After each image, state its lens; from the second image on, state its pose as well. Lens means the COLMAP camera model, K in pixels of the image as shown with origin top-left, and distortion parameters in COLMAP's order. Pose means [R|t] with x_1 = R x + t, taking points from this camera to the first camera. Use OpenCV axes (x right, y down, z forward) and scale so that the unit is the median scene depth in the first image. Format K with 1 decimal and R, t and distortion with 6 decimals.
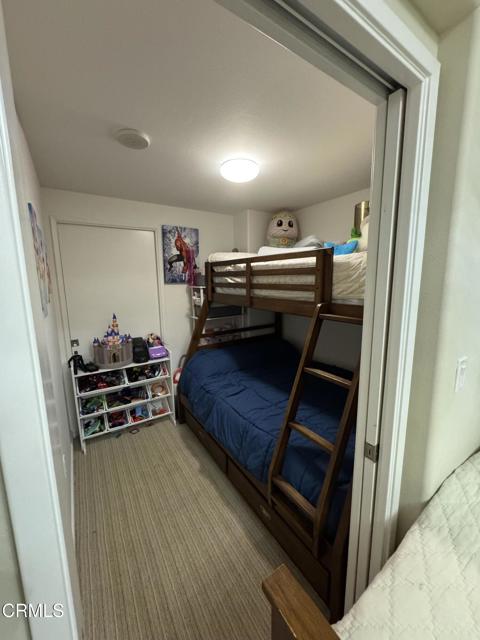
lens RADIAL K [[255.5, 0, 238.2], [0, 255.5, 318.6], [0, 0, 1]] dist [-0.002323, 0.000487]
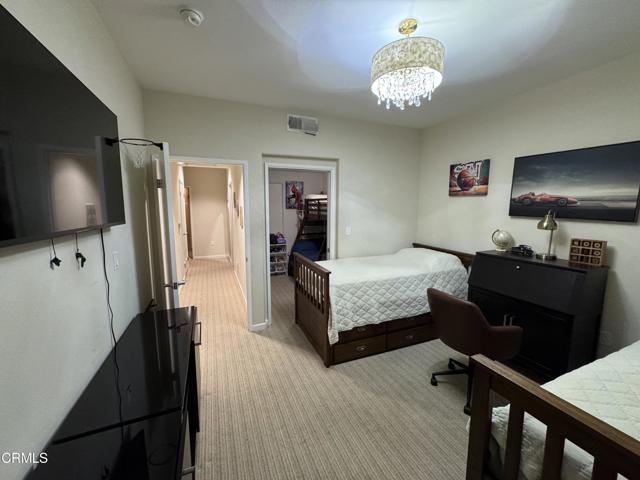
lens RADIAL K [[255.5, 0, 321.1], [0, 255.5, 237.8], [0, 0, 1]] dist [-0.002323, 0.000487]
pose [[0.984972, 0.037949, -0.168492, 0.355436], [-0.042817, 0.998761, -0.025352, 0.140400], [0.167321, 0.032186, 0.985377, -0.996298]]
